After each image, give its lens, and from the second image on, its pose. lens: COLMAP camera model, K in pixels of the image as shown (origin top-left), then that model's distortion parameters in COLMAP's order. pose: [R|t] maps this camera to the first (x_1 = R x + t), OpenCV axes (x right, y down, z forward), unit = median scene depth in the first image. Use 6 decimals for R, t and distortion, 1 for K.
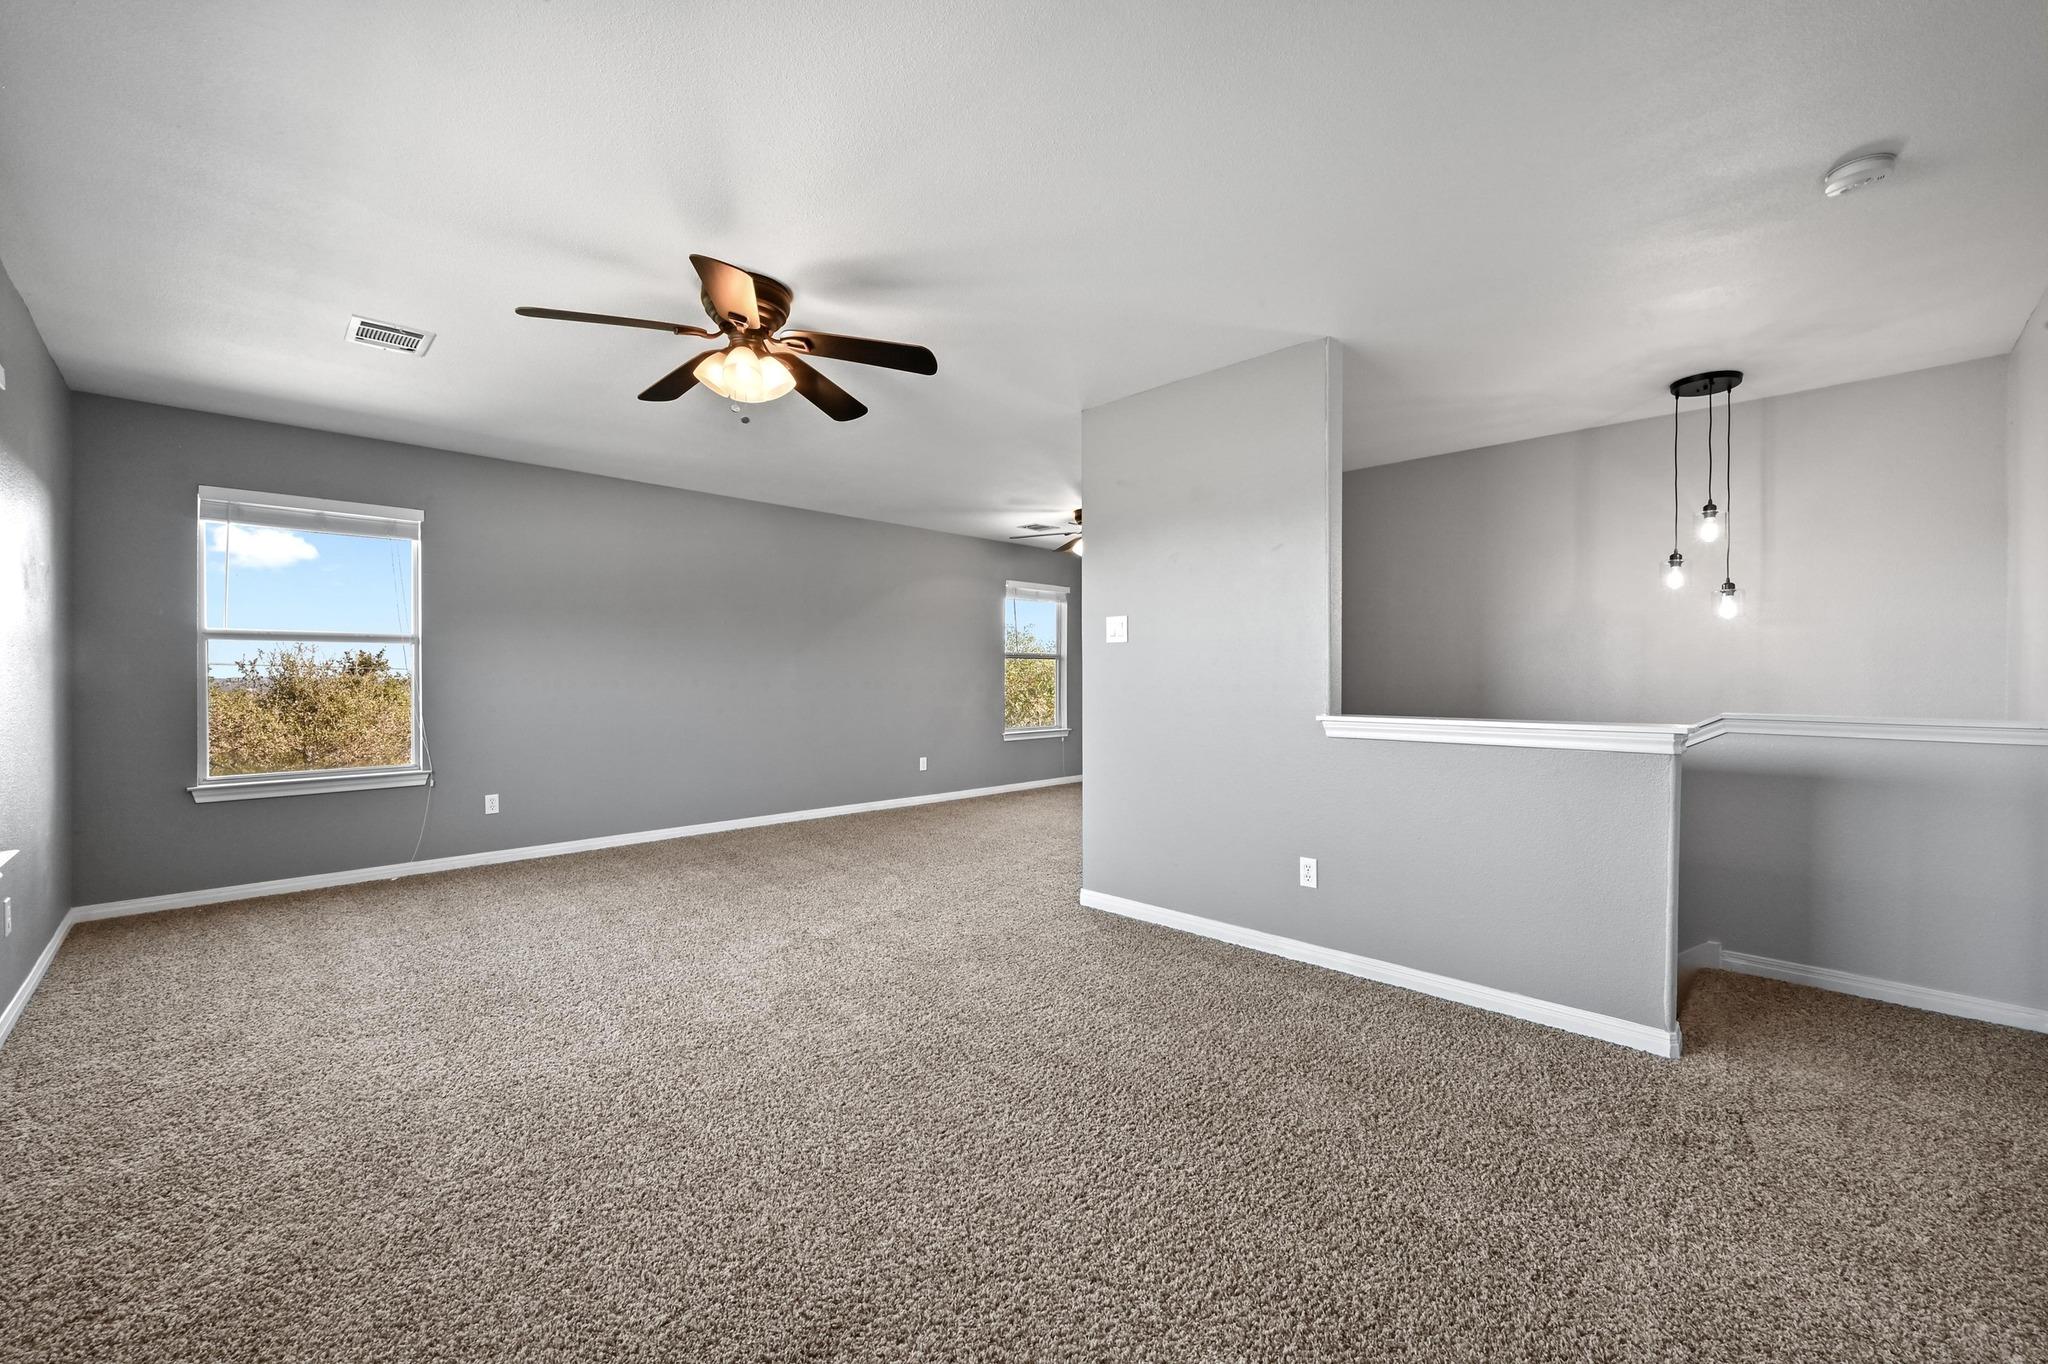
lens RADIAL K [[809.0, 0, 1024.3], [0, 809.0, 676.5], [0, 0, 1]] dist [0.001198, 0.000062]
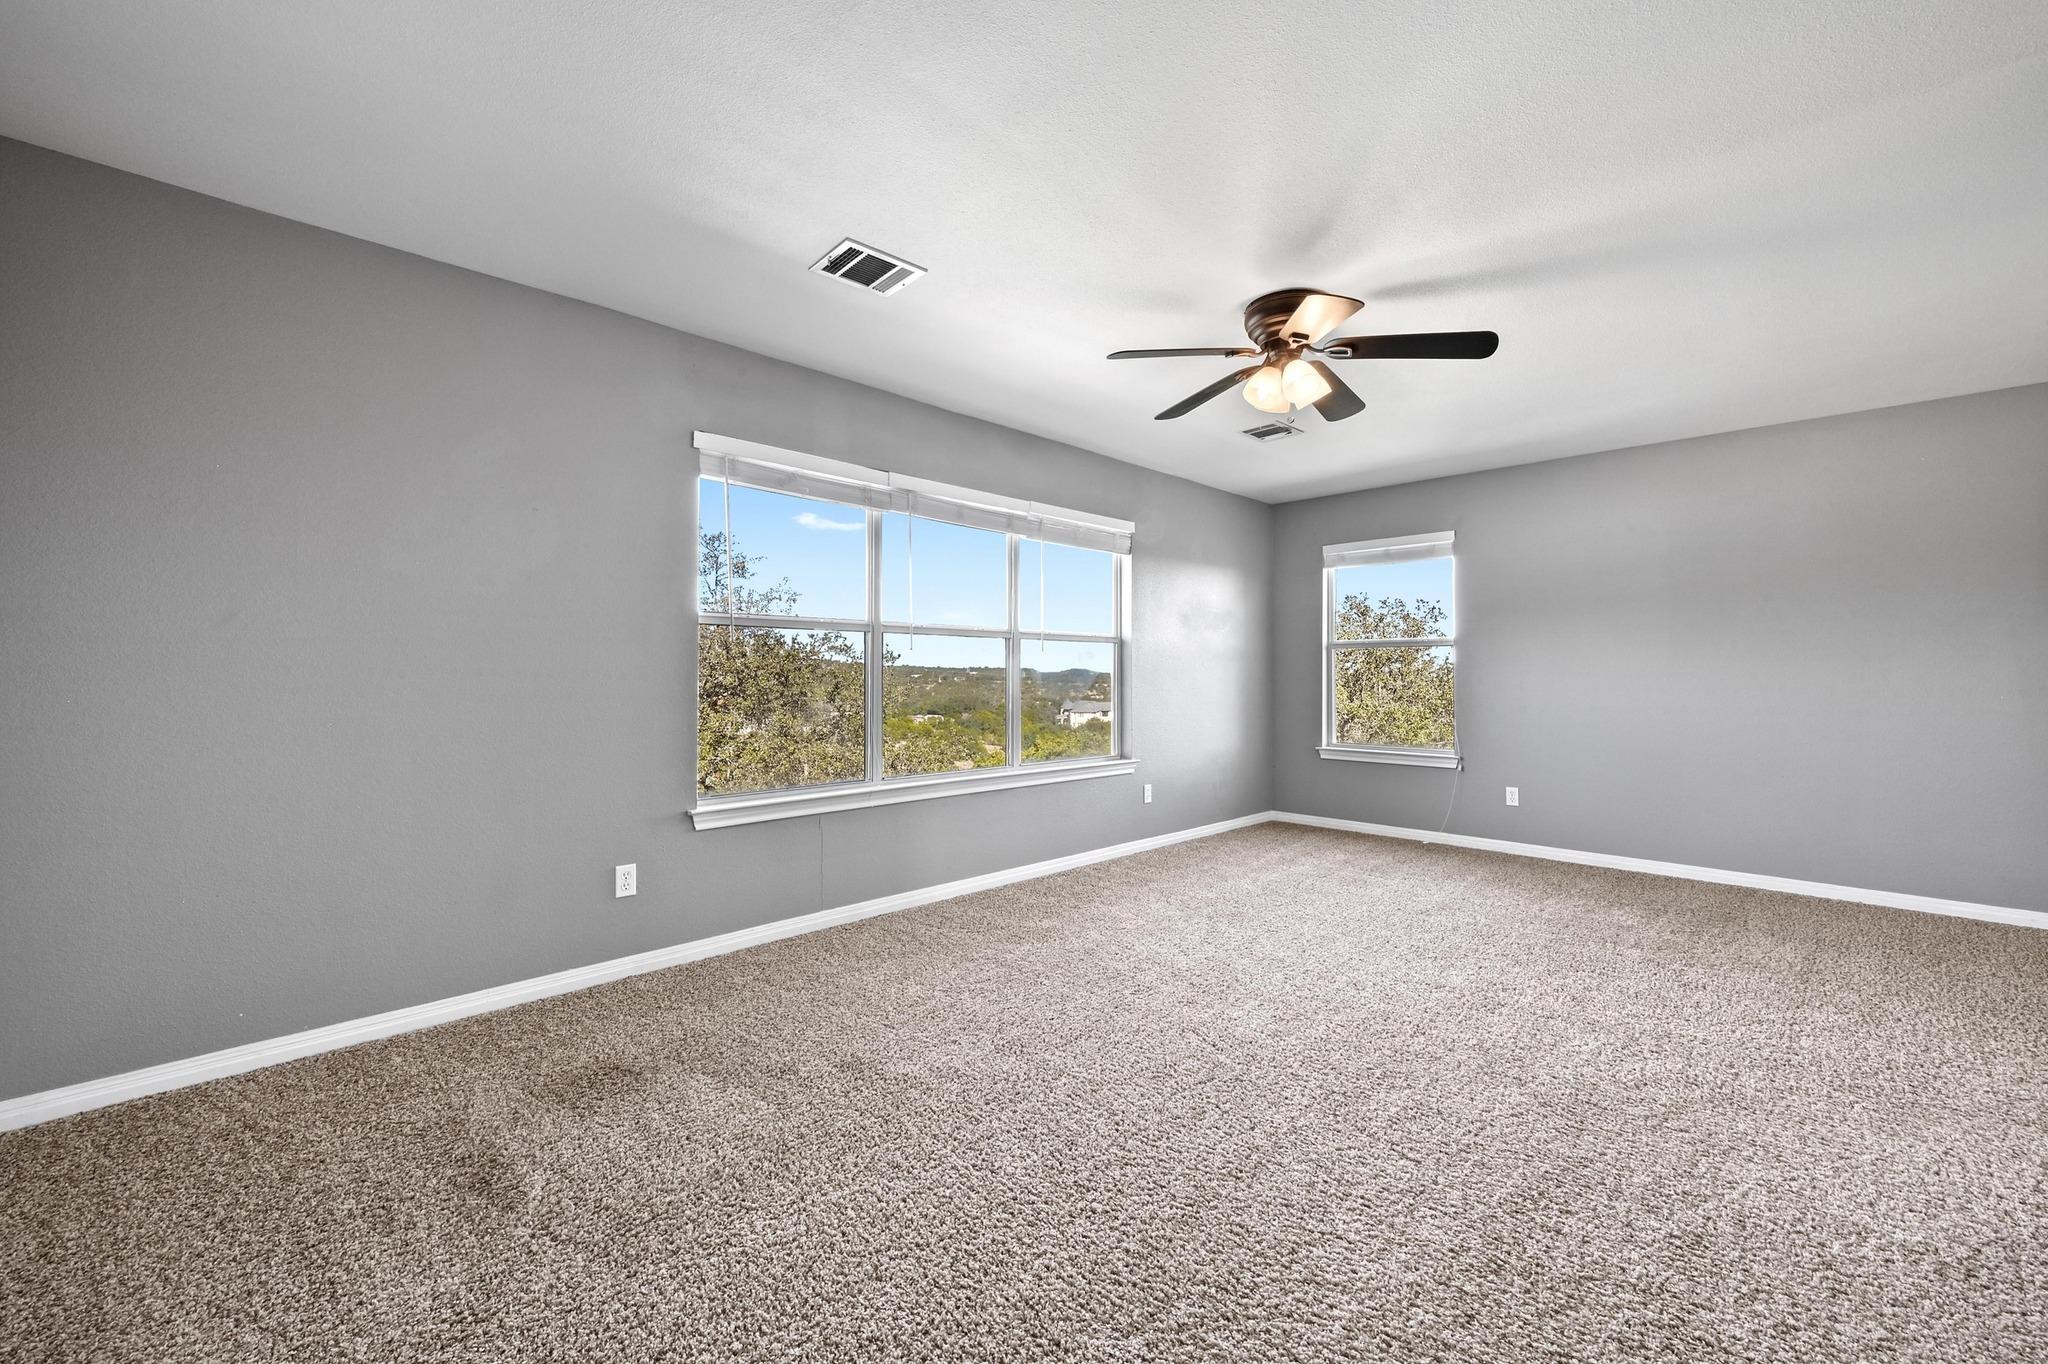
lens RADIAL K [[809.0, 0, 1024.3], [0, 809.0, 676.5], [0, 0, 1]] dist [0.001198, 0.000062]
pose [[-0.013075, 0.003050, -0.999910, 0.485798], [-0.001280, 0.999994, 0.003067, 0.000317], [0.999914, 0.001320, -0.013071, 0.468858]]
